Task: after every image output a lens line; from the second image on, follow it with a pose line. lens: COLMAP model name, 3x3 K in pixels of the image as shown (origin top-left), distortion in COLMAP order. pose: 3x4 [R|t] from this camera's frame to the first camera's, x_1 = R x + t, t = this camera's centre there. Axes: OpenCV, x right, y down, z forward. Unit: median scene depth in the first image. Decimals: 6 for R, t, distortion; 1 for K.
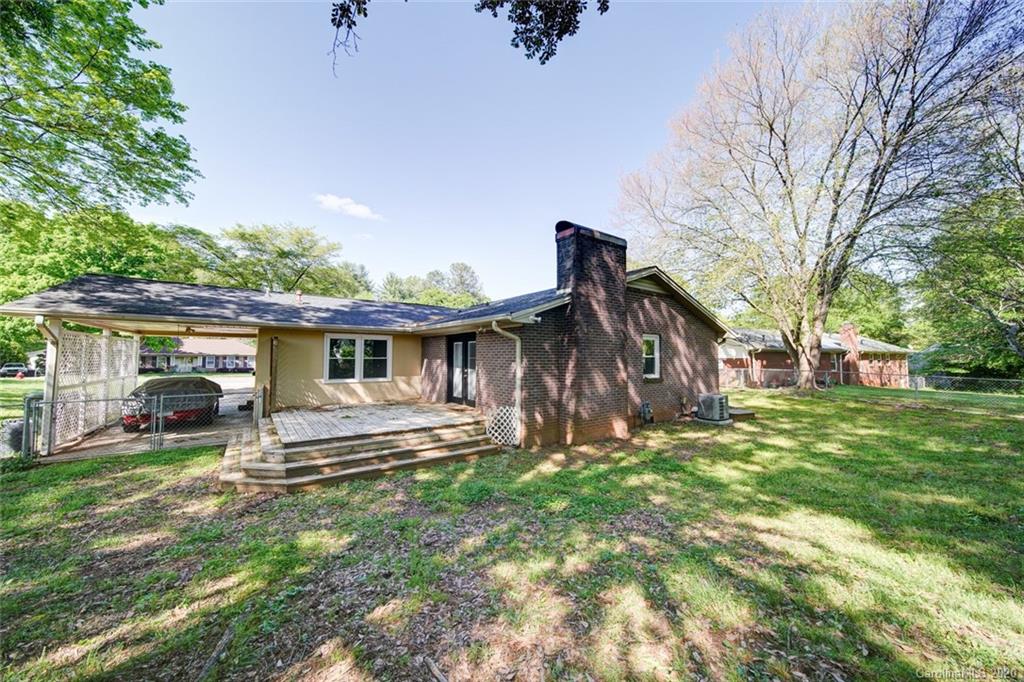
lens RADIAL K [[551.6, 0, 512.0], [0, 551.6, 341.0], [0, 0, 1]] dist [0.000024, -0.000112]
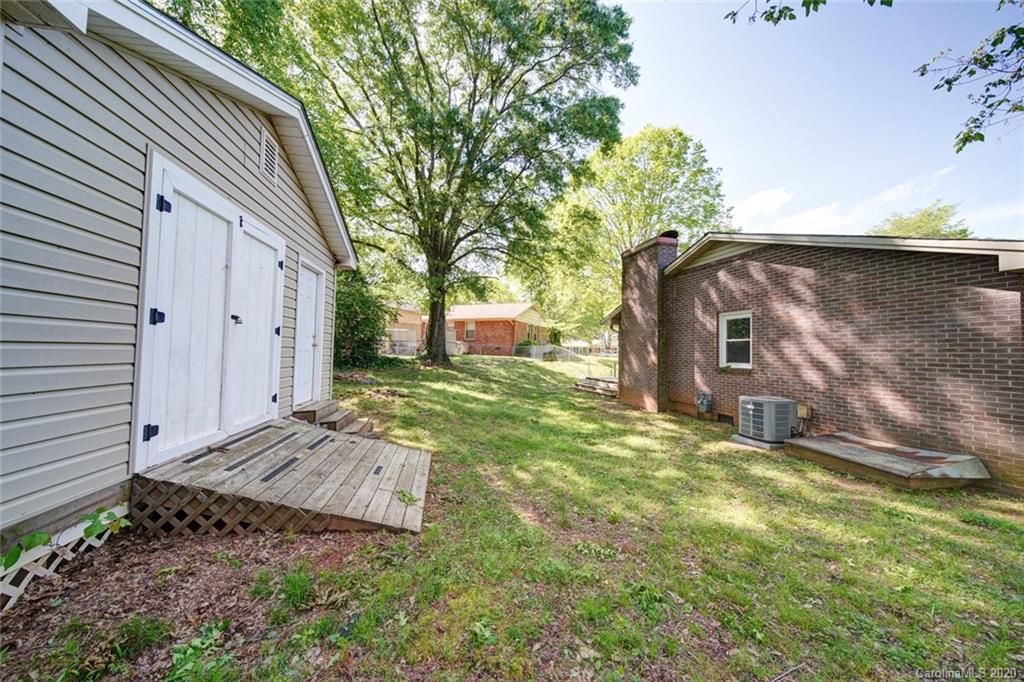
lens RADIAL K [[551.6, 0, 512.0], [0, 551.6, 341.0], [0, 0, 1]] dist [0.000024, -0.000112]
pose [[-0.626709, -0.024157, -0.778879, 1.089025], [0.011415, 0.999128, -0.040173, 0.059062], [0.779170, -0.034068, -0.625886, 1.281456]]
